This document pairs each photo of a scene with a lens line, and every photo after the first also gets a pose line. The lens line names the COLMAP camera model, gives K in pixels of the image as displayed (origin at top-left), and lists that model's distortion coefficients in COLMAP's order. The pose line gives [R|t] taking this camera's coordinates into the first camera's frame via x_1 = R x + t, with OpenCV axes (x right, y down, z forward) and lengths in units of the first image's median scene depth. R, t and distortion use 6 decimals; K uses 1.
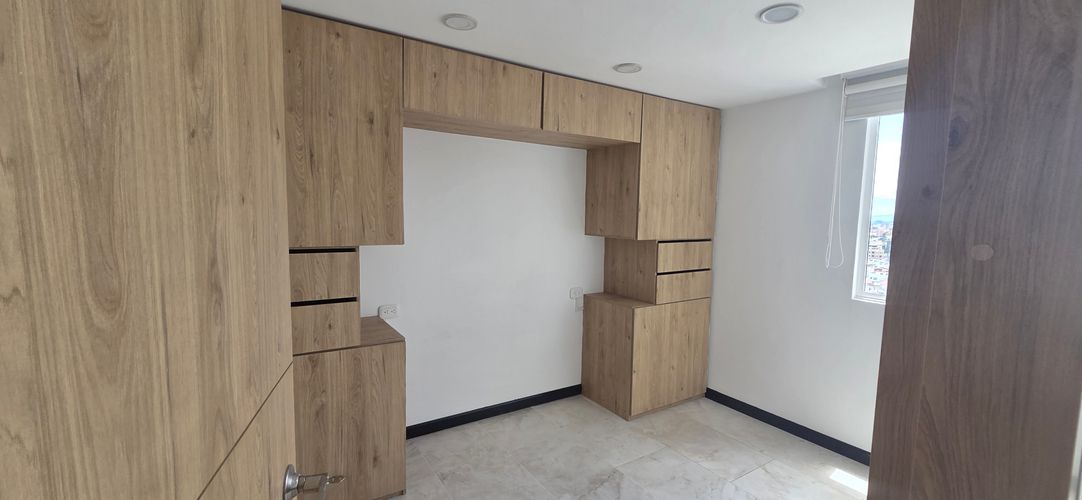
lens RADIAL K [[444.2, 0, 544.9], [0, 444.2, 254.1], [0, 0, 1]] dist [-0.003043, 0.000576]
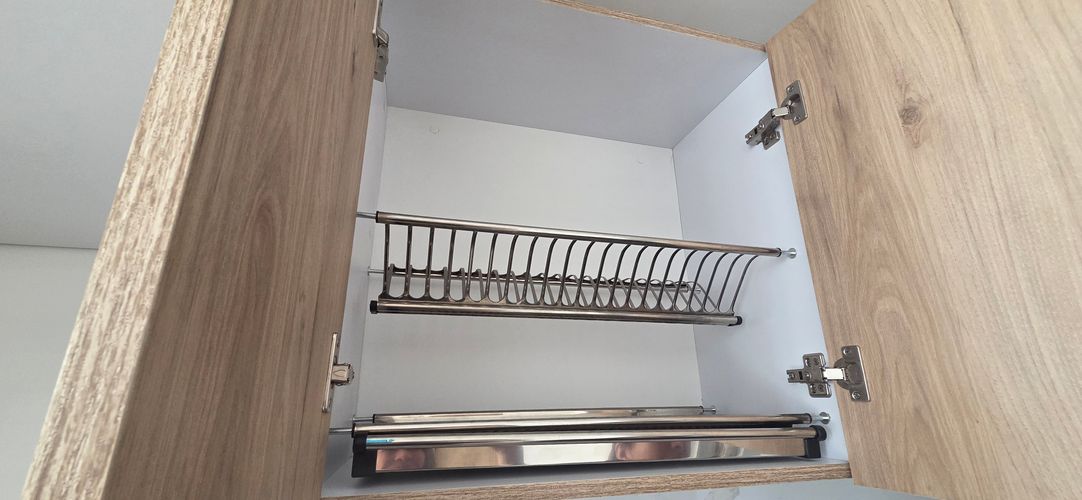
lens RADIAL K [[444.2, 0, 537.4], [0, 444.2, 251.9], [0, 0, 1]] dist [-0.003043, 0.000576]
pose [[-0.299429, -0.312031, -0.901653, -0.124346], [-0.080162, 0.949898, -0.302106, 0.538100], [0.950745, -0.018181, -0.309440, 0.778713]]
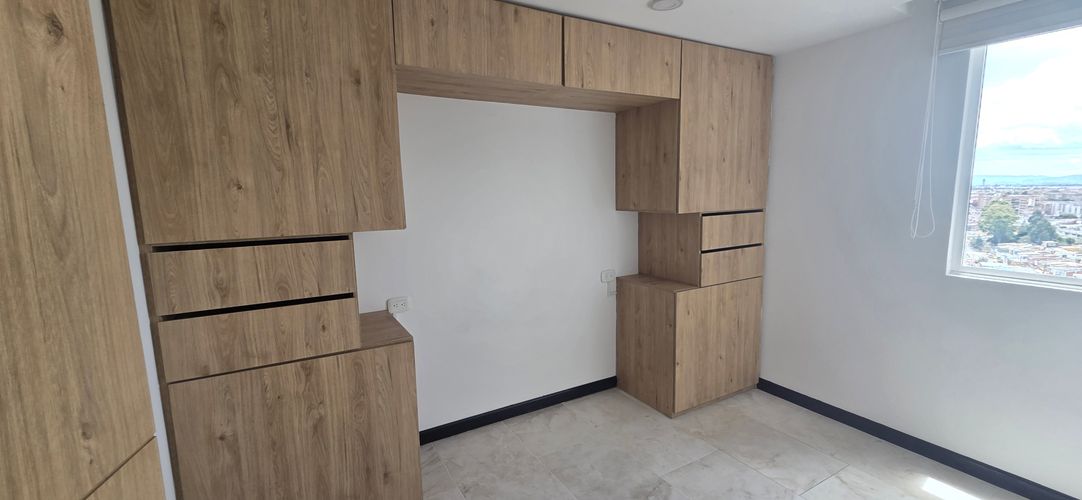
lens RADIAL K [[444.2, 0, 543.0], [0, 444.2, 253.6], [0, 0, 1]] dist [-0.003043, 0.000576]
pose [[0.997538, -0.032827, -0.061965, -0.003721], [0.035661, 0.998341, 0.045196, -0.002931], [0.060378, -0.047295, 0.997054, 0.145350]]
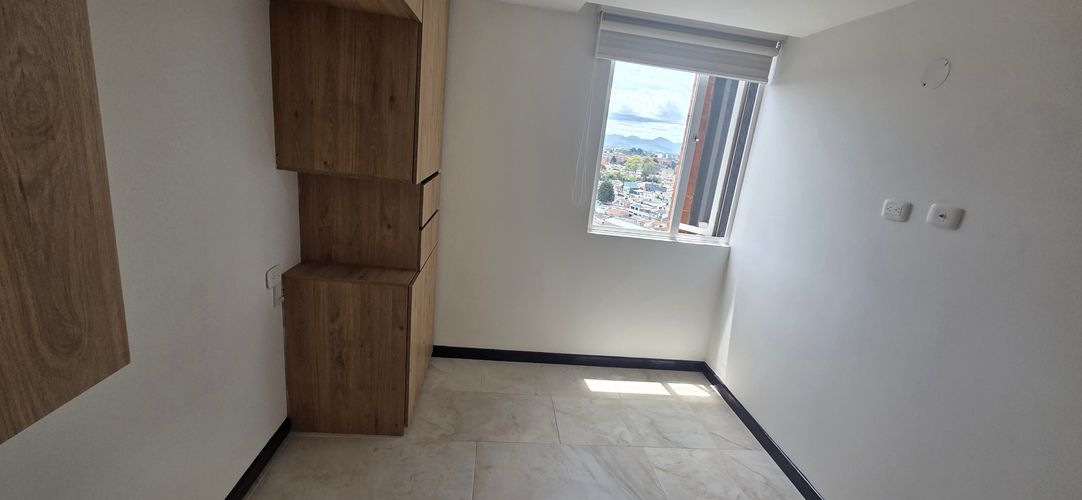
lens RADIAL K [[444.2, 0, 546.3], [0, 444.2, 254.6], [0, 0, 1]] dist [-0.003043, 0.000576]
pose [[0.457797, -0.195118, 0.867381, -0.345194], [-0.027489, 0.972047, 0.233172, -0.106717], [-0.888632, -0.130589, 0.439637, 0.644093]]
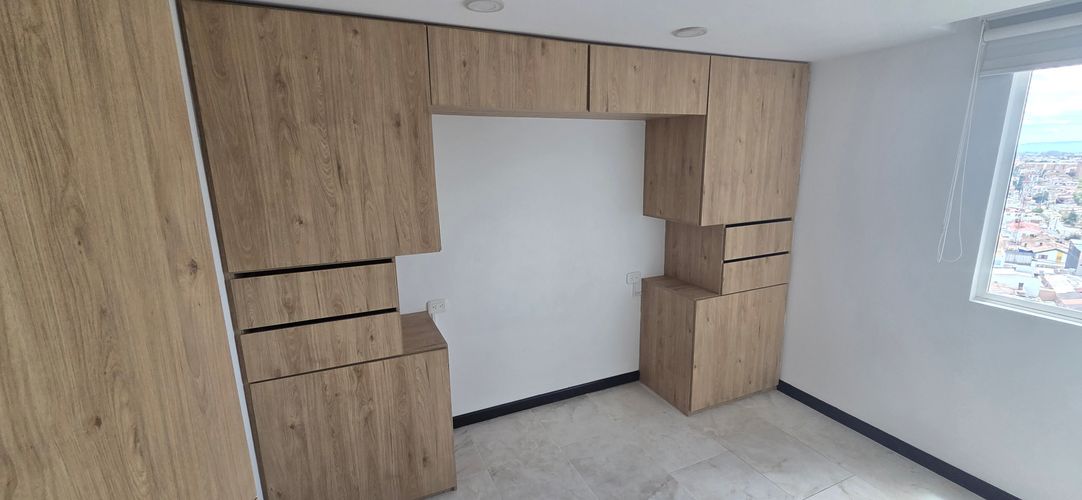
lens RADIAL K [[444.2, 0, 543.8], [0, 444.2, 252.5], [0, 0, 1]] dist [-0.003043, 0.000576]
pose [[0.987363, -0.003622, -0.158432, 0.045613], [0.022599, 0.992739, 0.118144, -0.110806], [0.156854, -0.120232, 0.980276, 0.086221]]
